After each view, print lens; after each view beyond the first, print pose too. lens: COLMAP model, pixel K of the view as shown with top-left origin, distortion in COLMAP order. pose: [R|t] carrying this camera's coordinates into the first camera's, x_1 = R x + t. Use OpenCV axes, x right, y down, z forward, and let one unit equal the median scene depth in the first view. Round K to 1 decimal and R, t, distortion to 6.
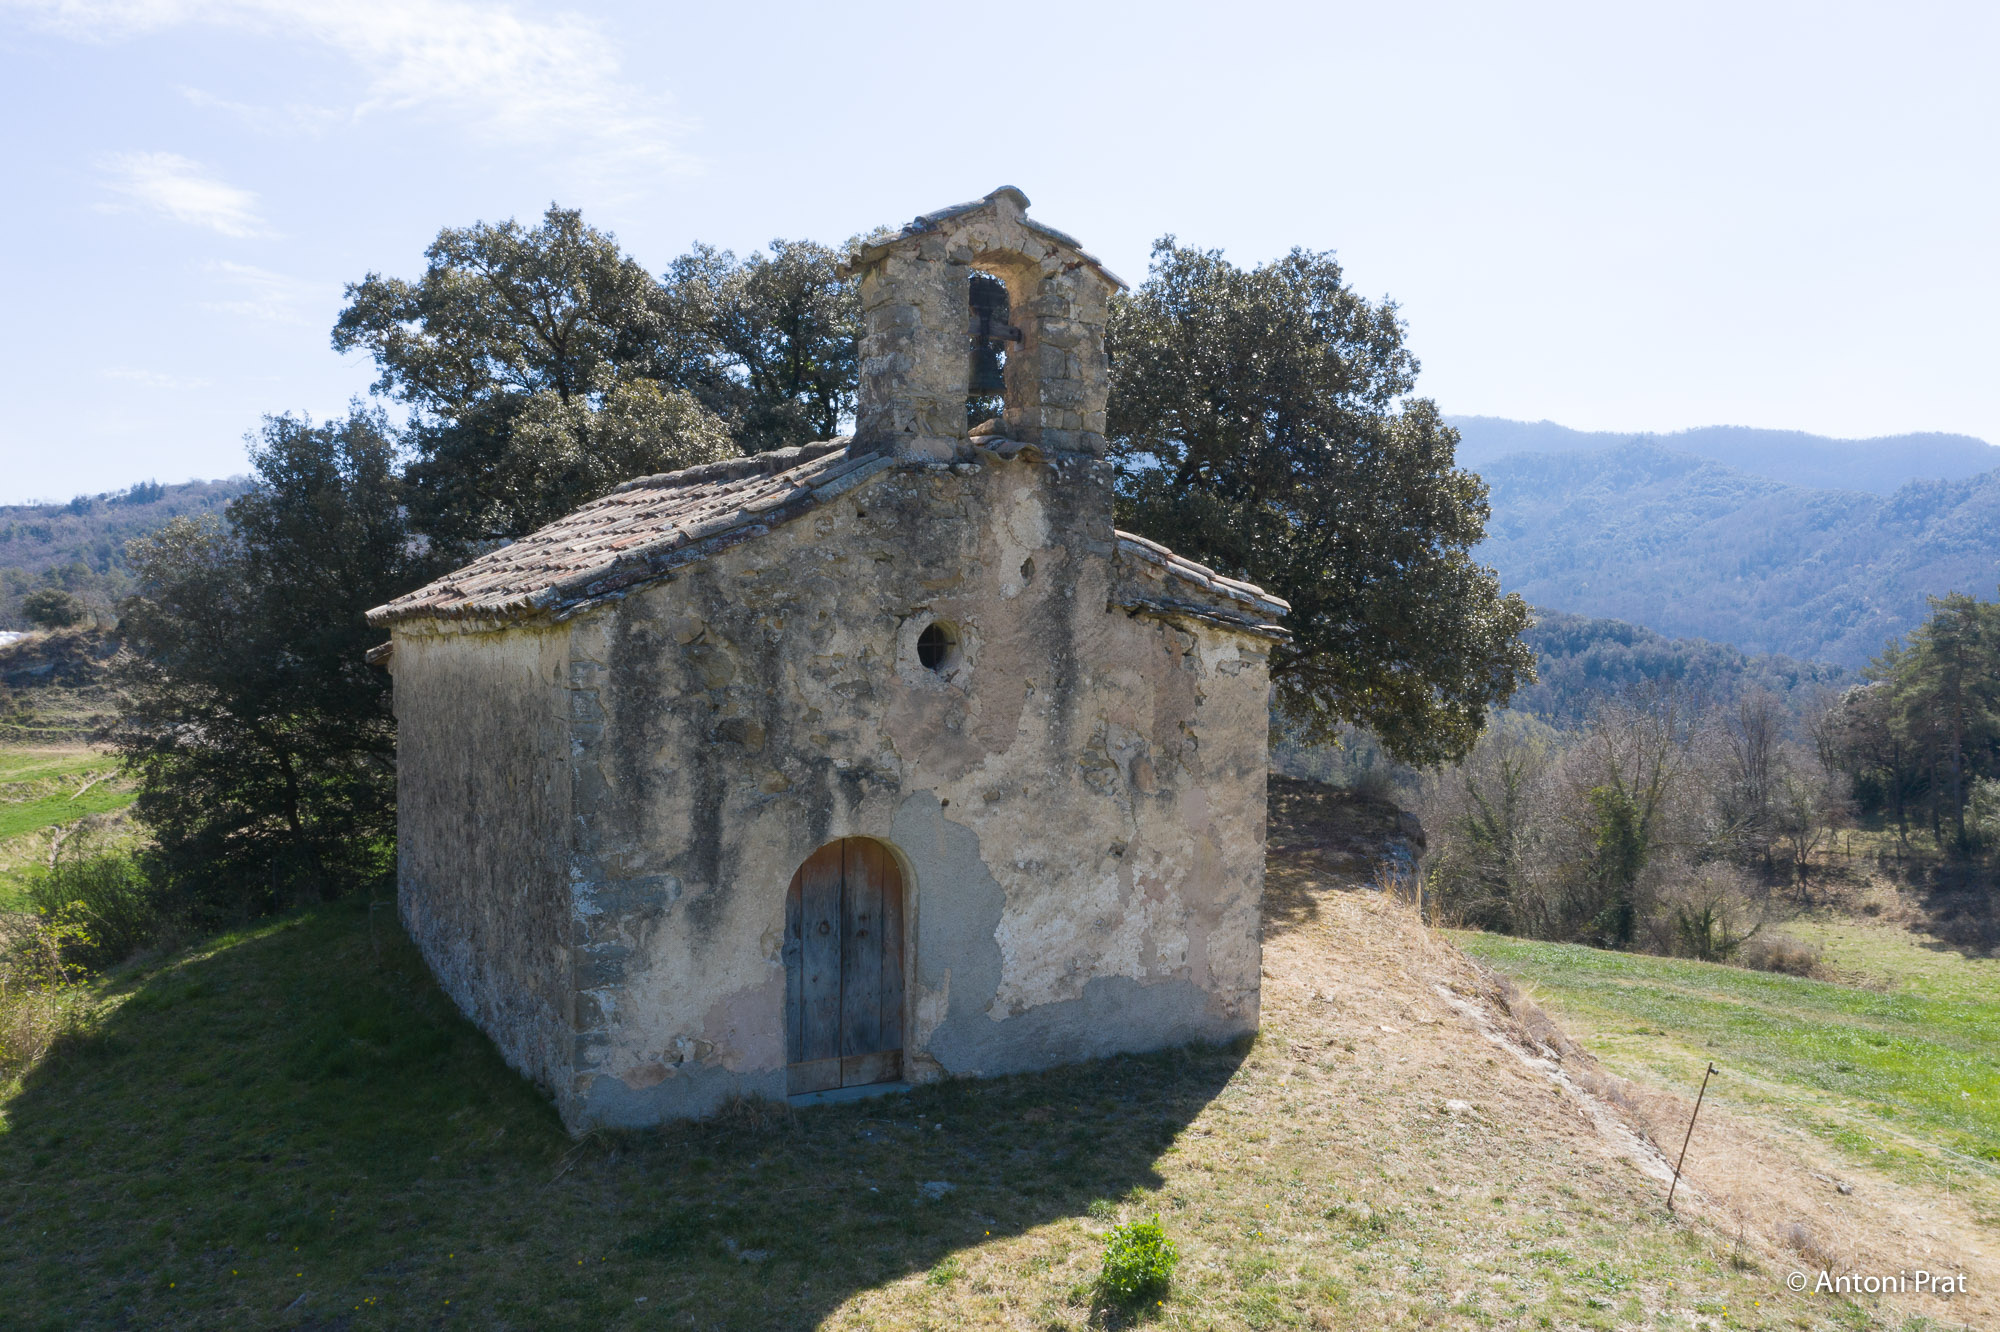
lens RADIAL K [[1569.8, 0, 998.0], [0, 1569.8, 667.3], [0, 0, 1]] dist [-0.020808, 0.012940]
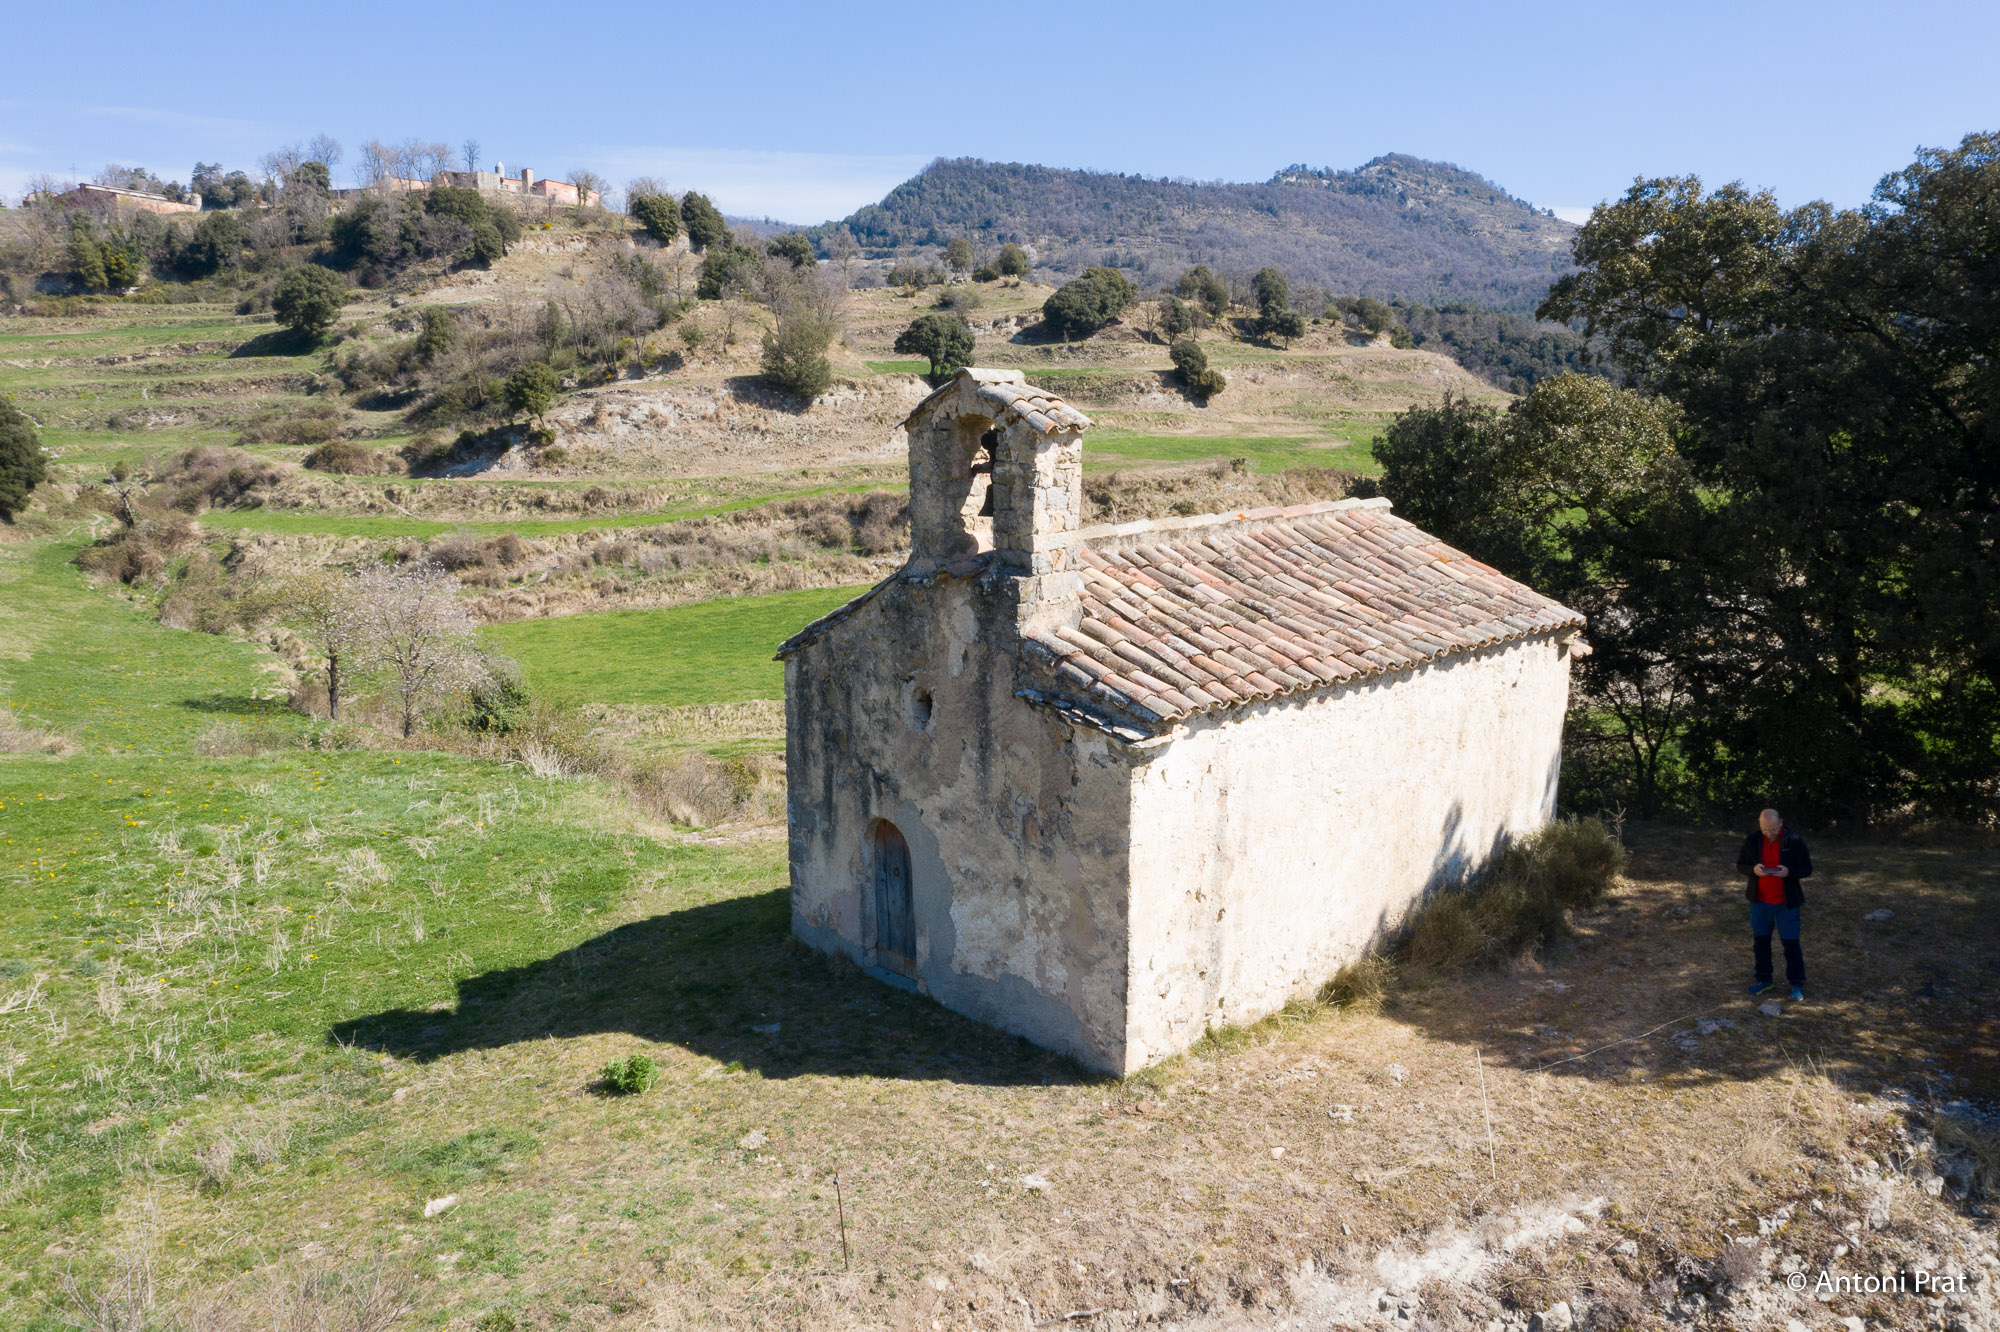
lens RADIAL K [[1569.8, 0, 992.5], [0, 1569.8, 668.7], [0, 0, 1]] dist [-0.020808, 0.012940]
pose [[0.216831, 0.145428, -0.965316, 1.387622], [-0.015982, 0.989238, 0.145442, -0.260895], [0.976078, -0.016108, 0.216821, 0.769100]]
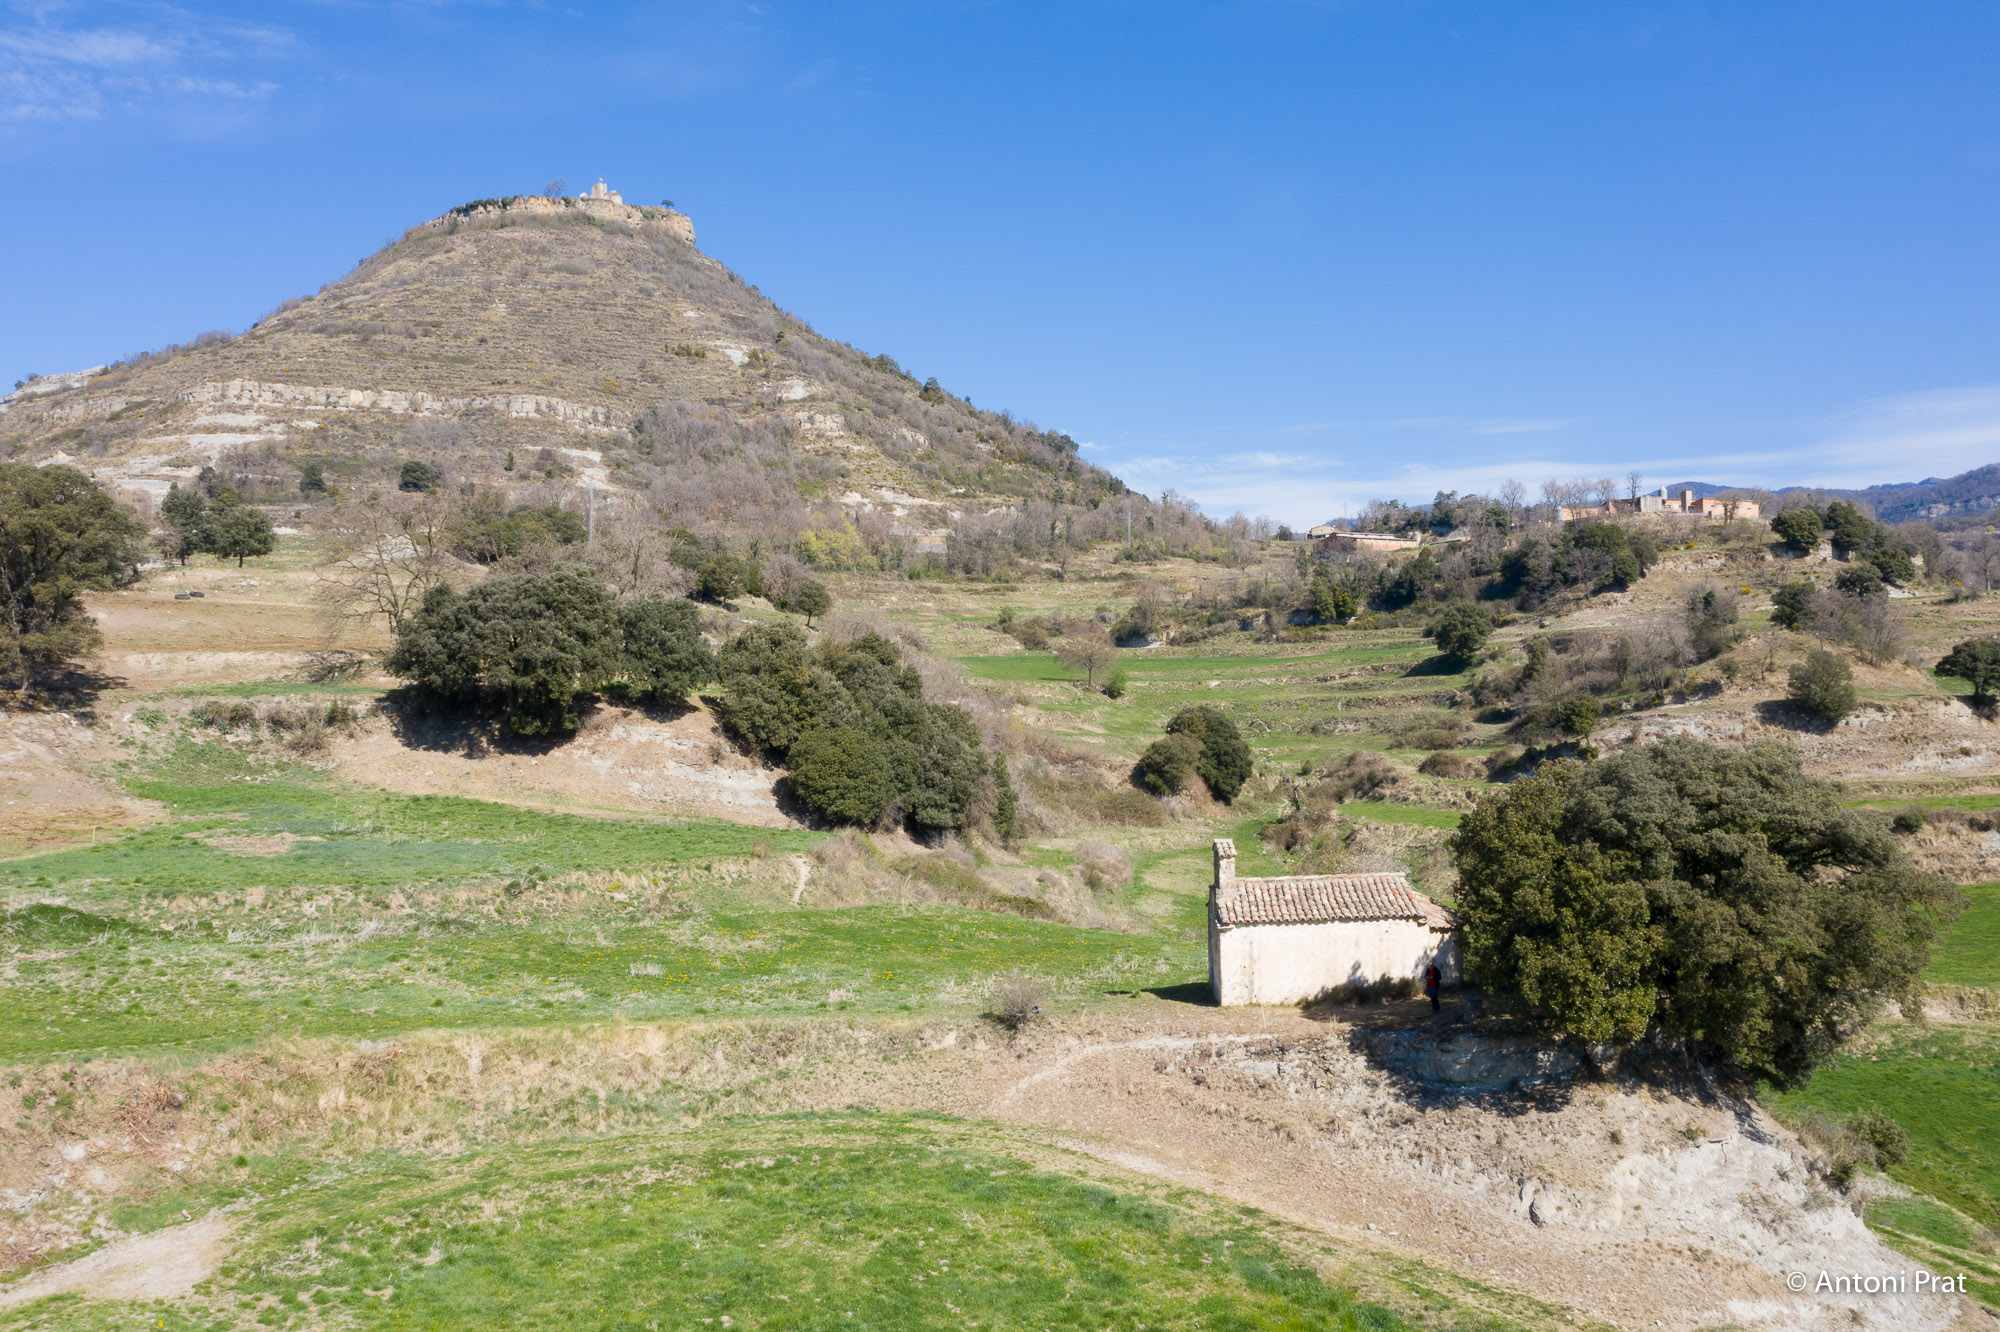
lens RADIAL K [[1569.8, 0, 996.4], [0, 1569.8, 671.4], [0, 0, 1]] dist [-0.020808, 0.012940]
pose [[-0.510827, -0.016541, -0.859524, 1.758804], [-0.008680, 0.999863, -0.014083, -0.314613], [0.859640, 0.000267, -0.510901, 1.001450]]
